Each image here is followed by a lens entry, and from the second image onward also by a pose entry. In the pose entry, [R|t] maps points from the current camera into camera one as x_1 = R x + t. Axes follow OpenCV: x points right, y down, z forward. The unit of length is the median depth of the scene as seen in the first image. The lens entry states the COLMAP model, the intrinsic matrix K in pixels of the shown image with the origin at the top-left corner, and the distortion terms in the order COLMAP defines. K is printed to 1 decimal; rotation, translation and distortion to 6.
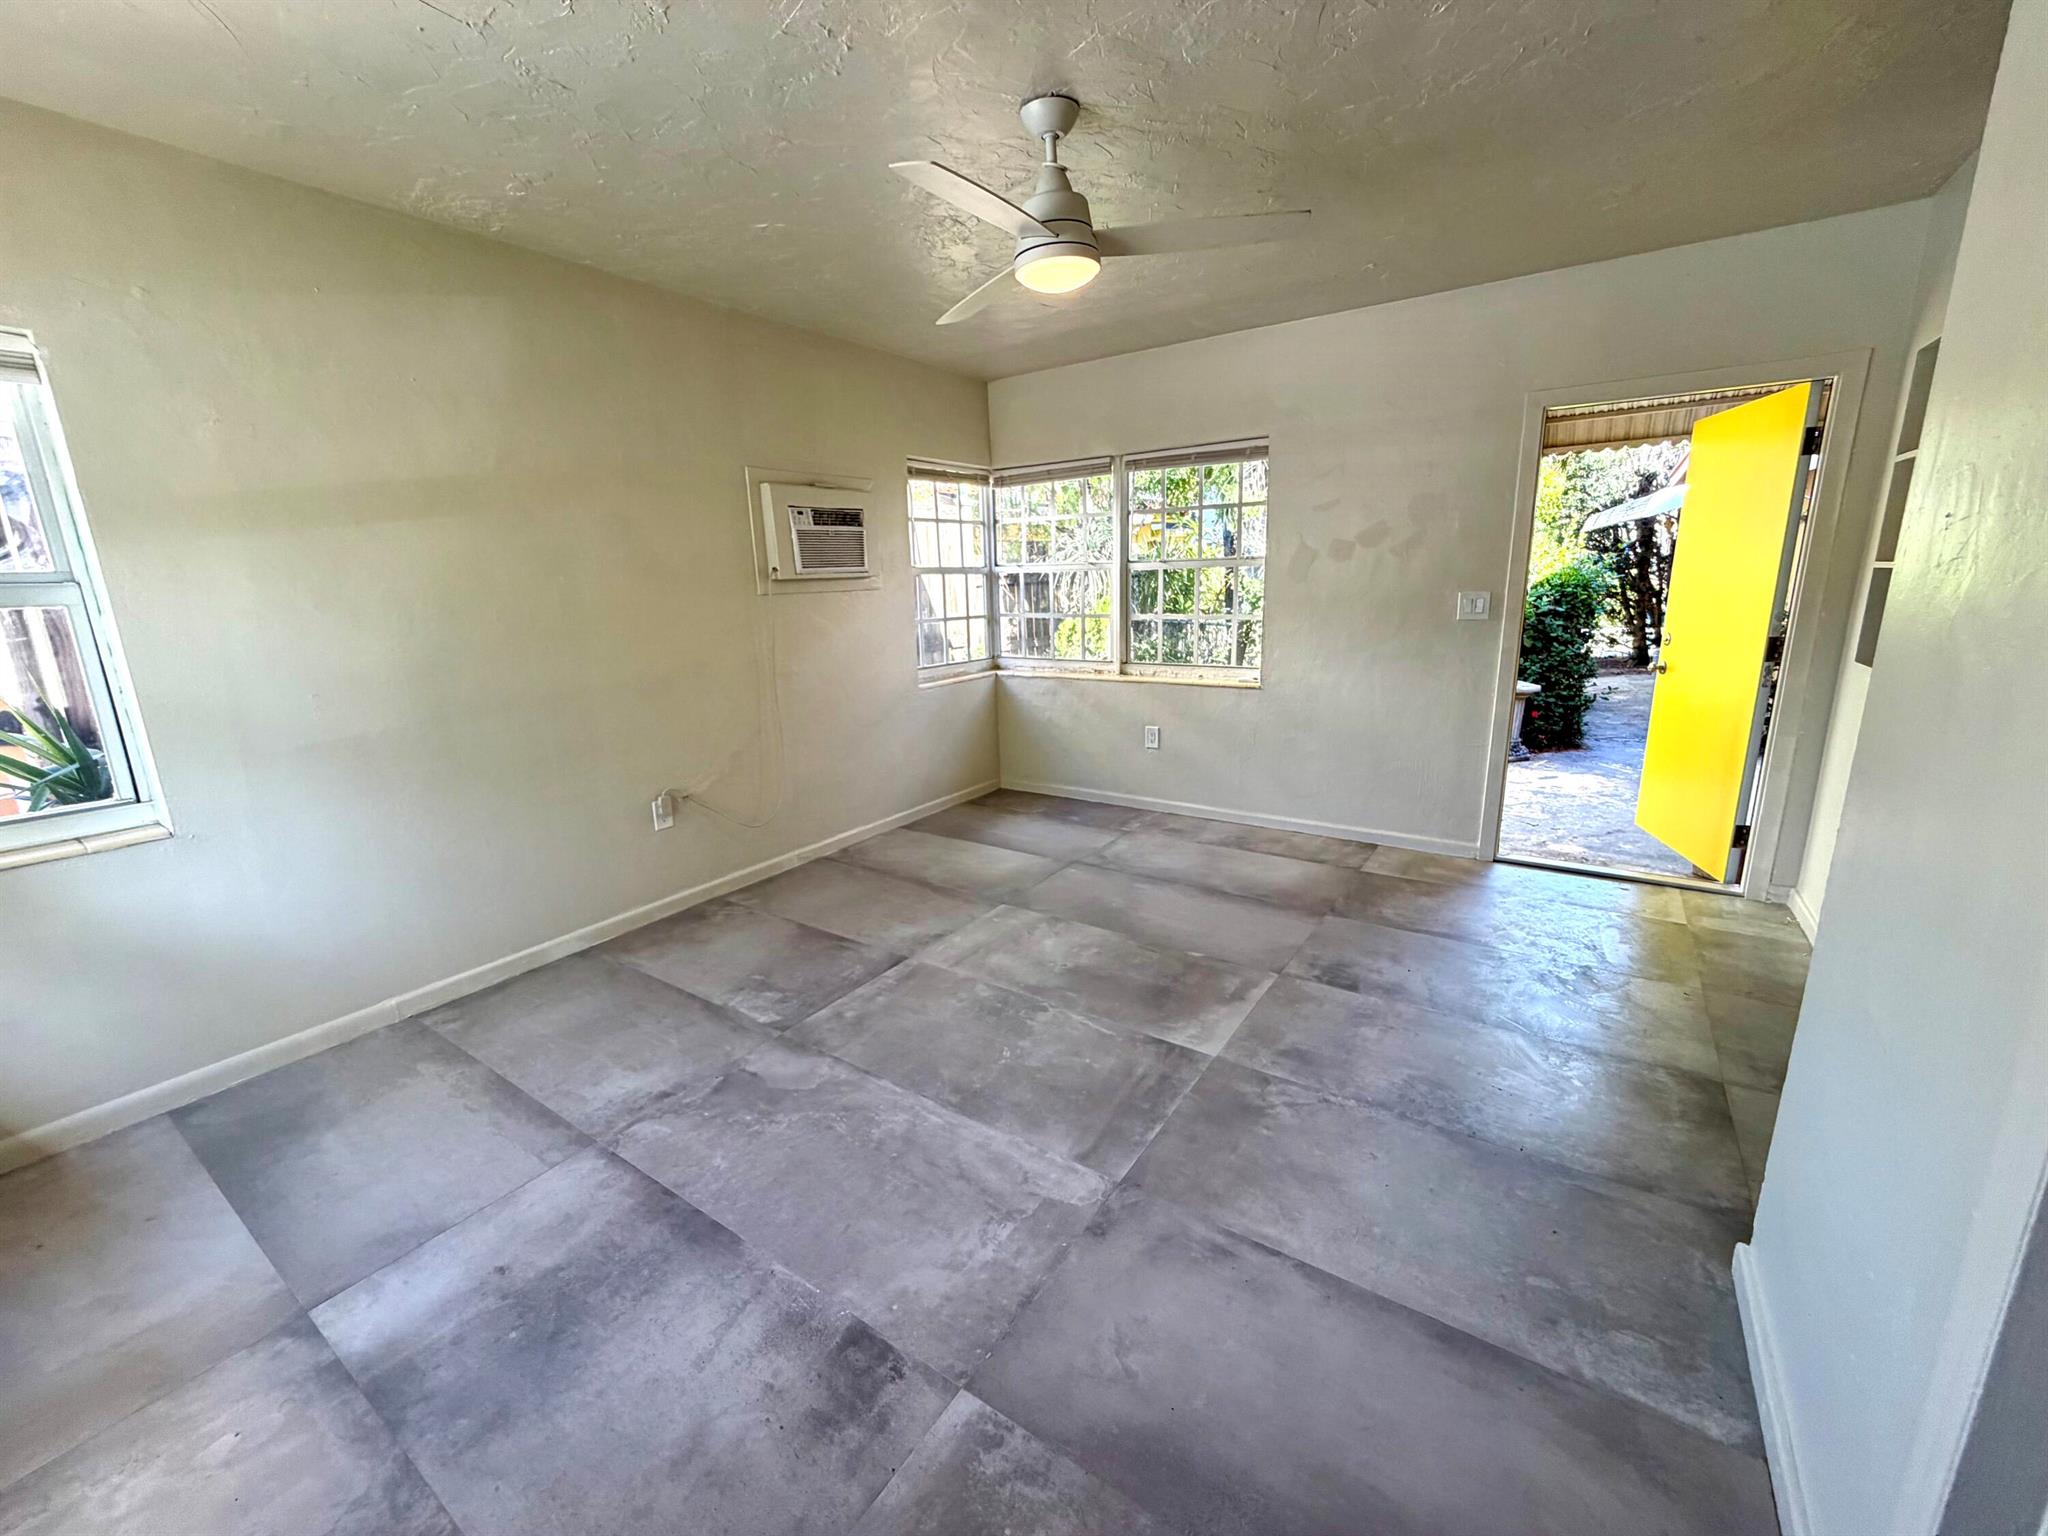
lens RADIAL K [[830.7, 0, 1024.0], [0, 830.7, 768.0], [0, 0, 1]] dist [-0.003934, -0.000659]
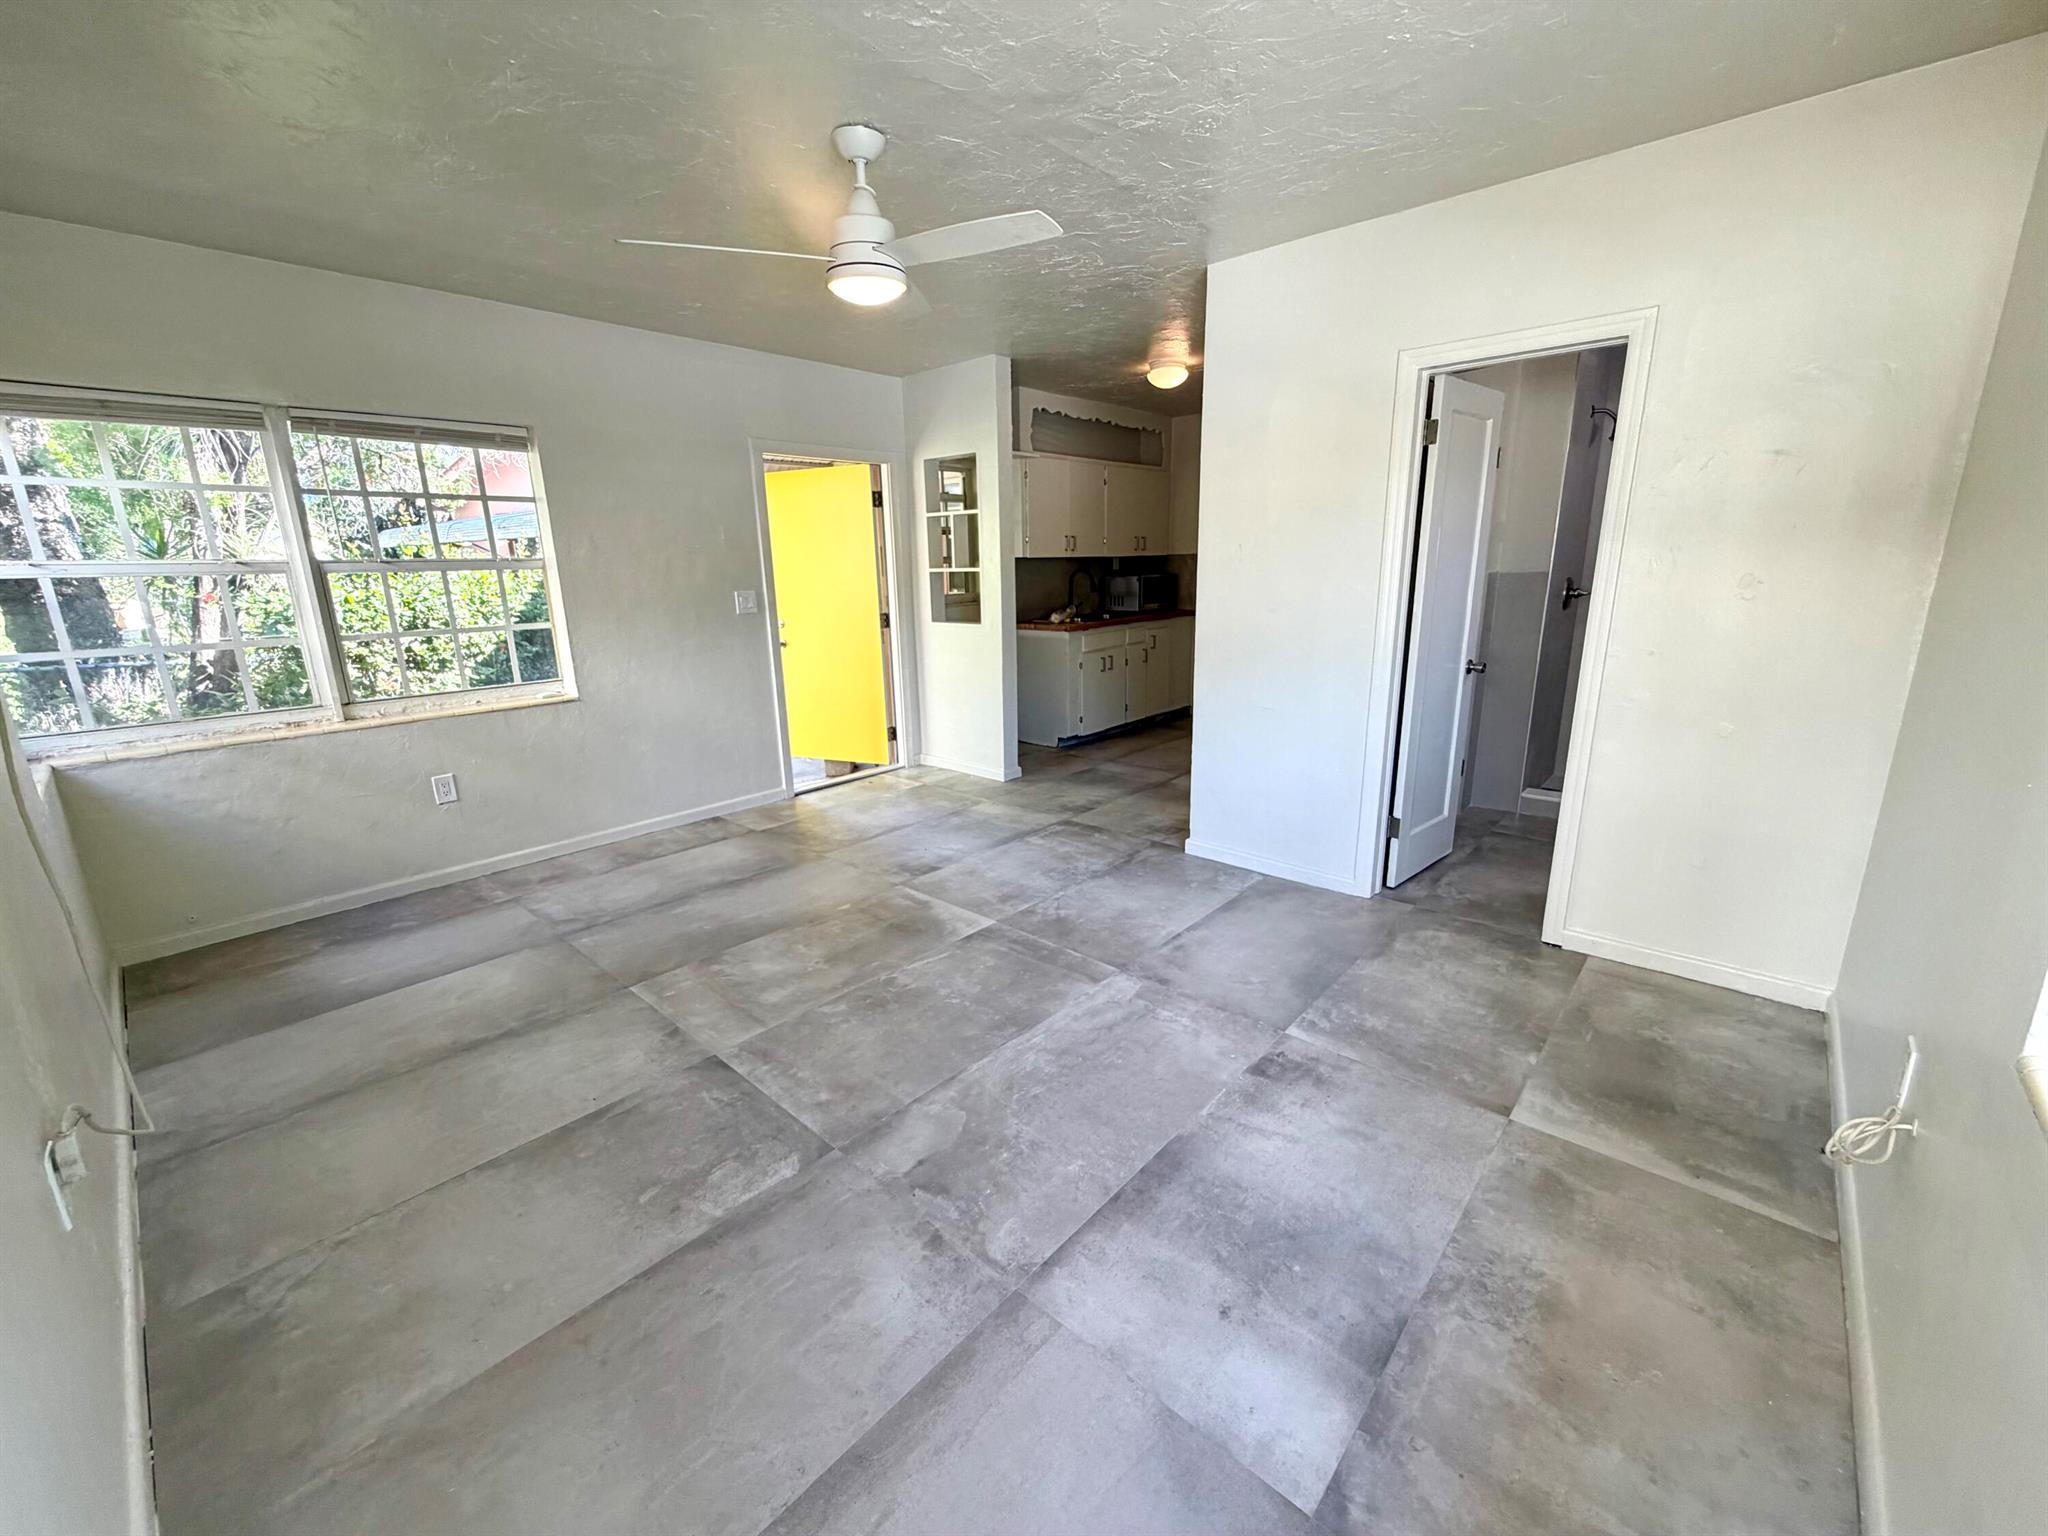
lens RADIAL K [[807.0, 0, 1013.7], [0, 807.0, 792.2], [0, 0, 1]] dist [-0.001675, -0.000170]
pose [[0.138209, -0.250173, 0.958286, -0.835109], [0.240947, 0.946995, 0.212475, -0.111728], [-0.960647, 0.201530, 0.191162, 0.569912]]
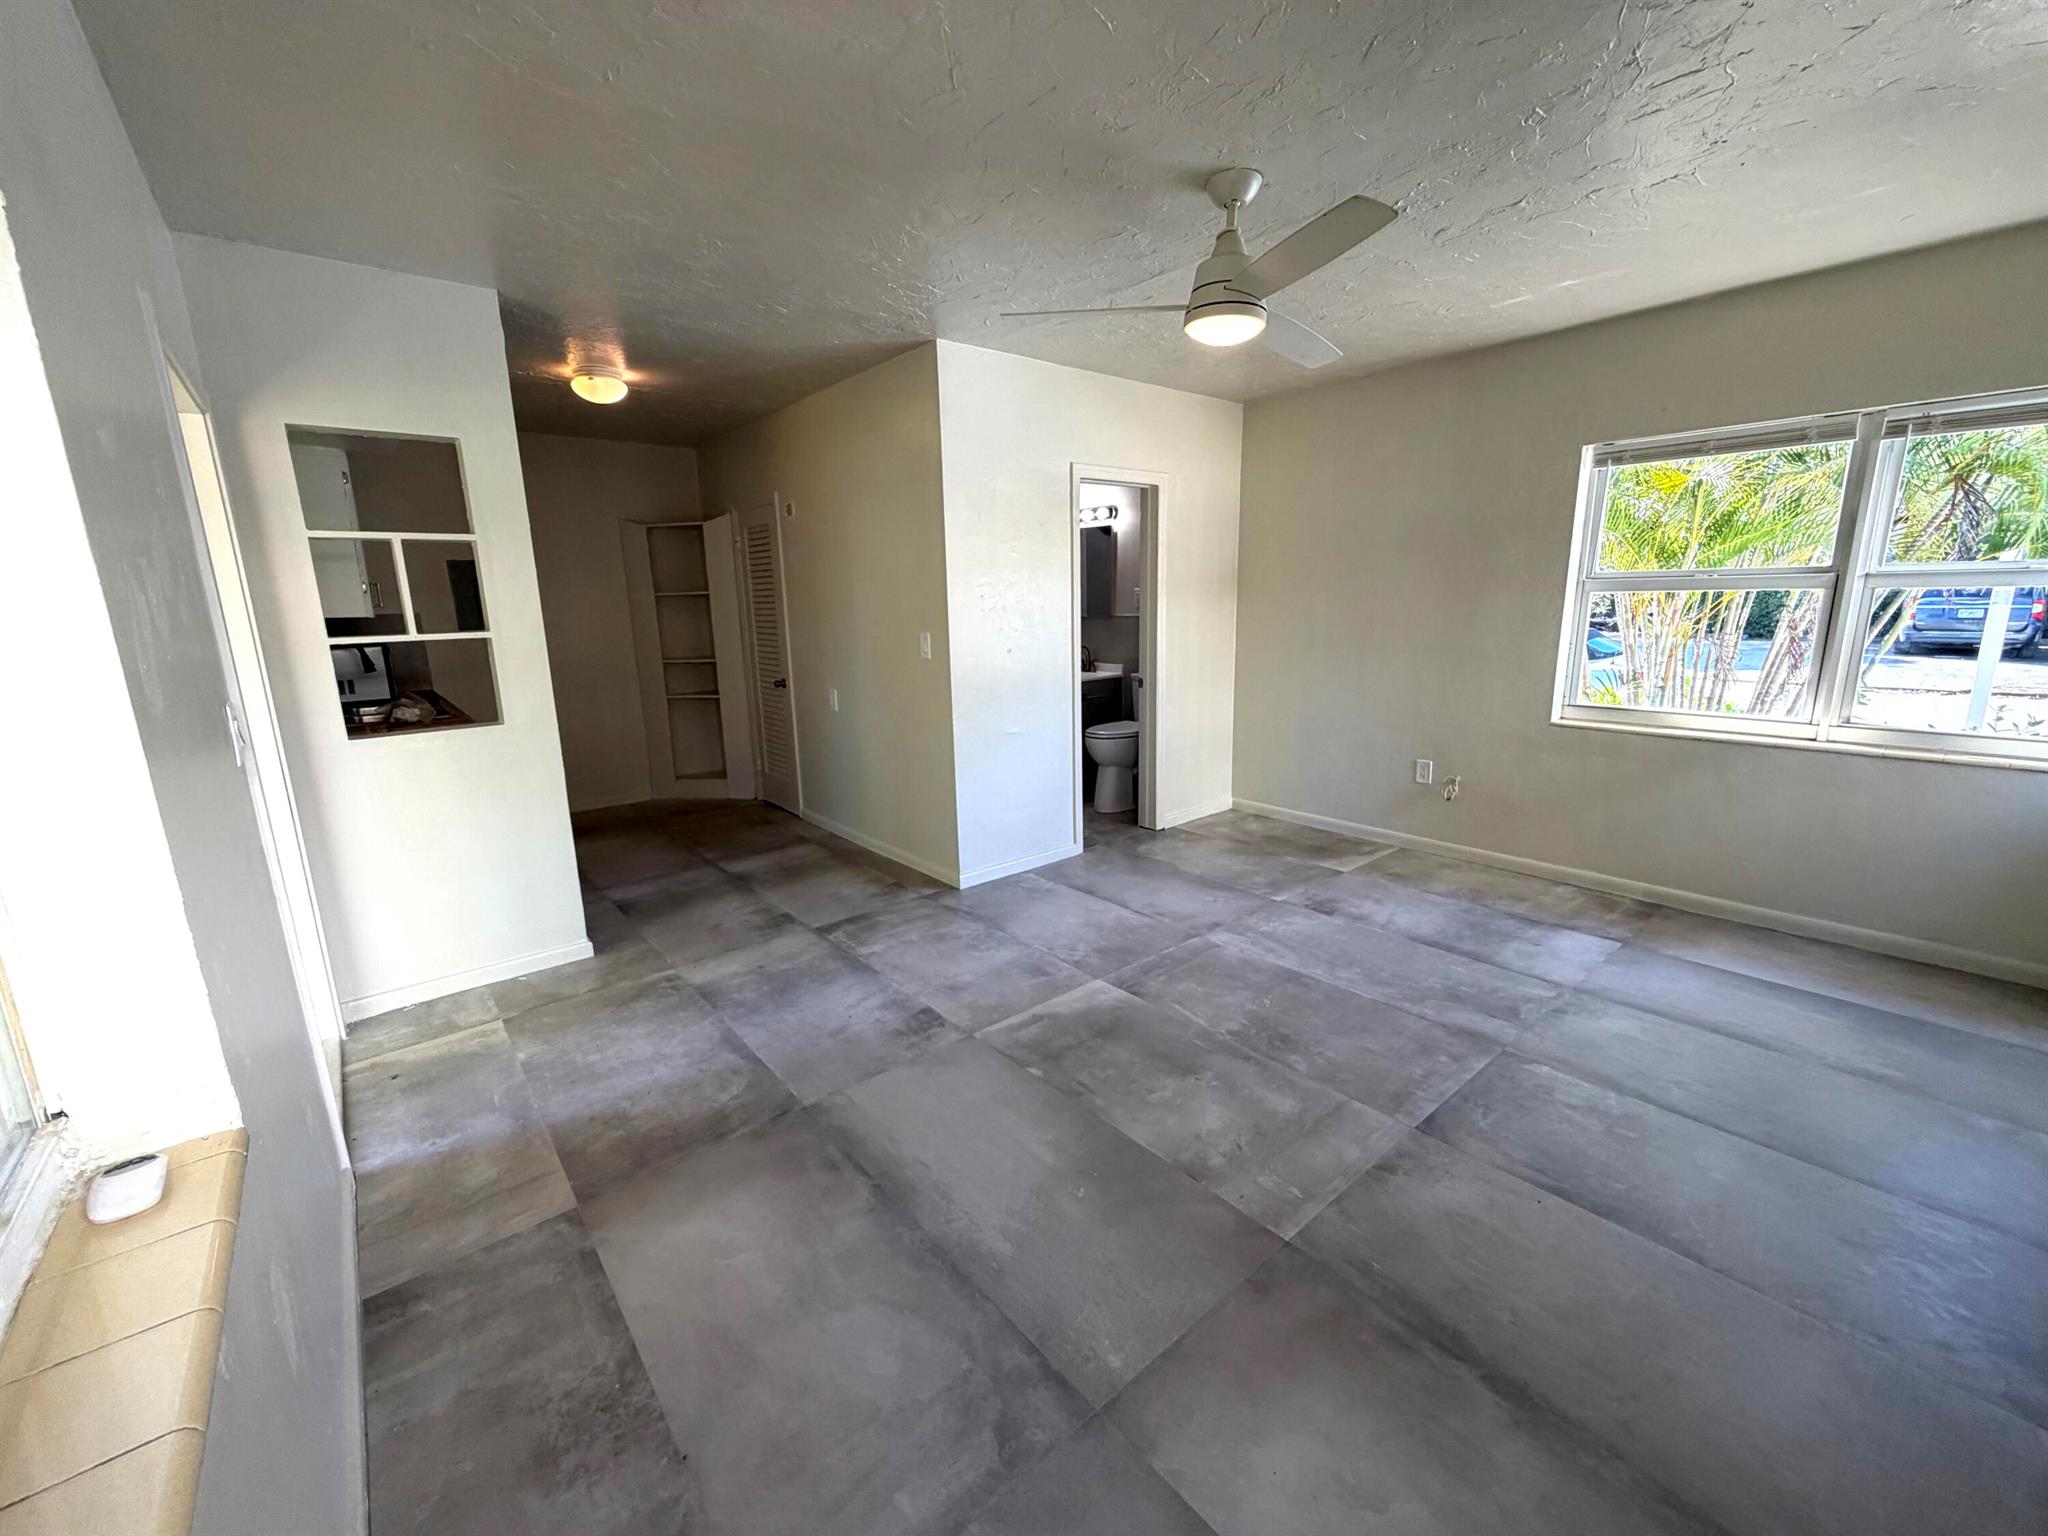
lens RADIAL K [[830.7, 0, 1024.0], [0, 830.7, 768.0], [0, 0, 1]] dist [-0.003934, -0.000659]
pose [[-0.960797, -0.004193, 0.277223, -0.012343], [0.113282, 0.906679, 0.406325, -0.412950], [-0.253056, 0.421800, -0.870659, 1.701718]]
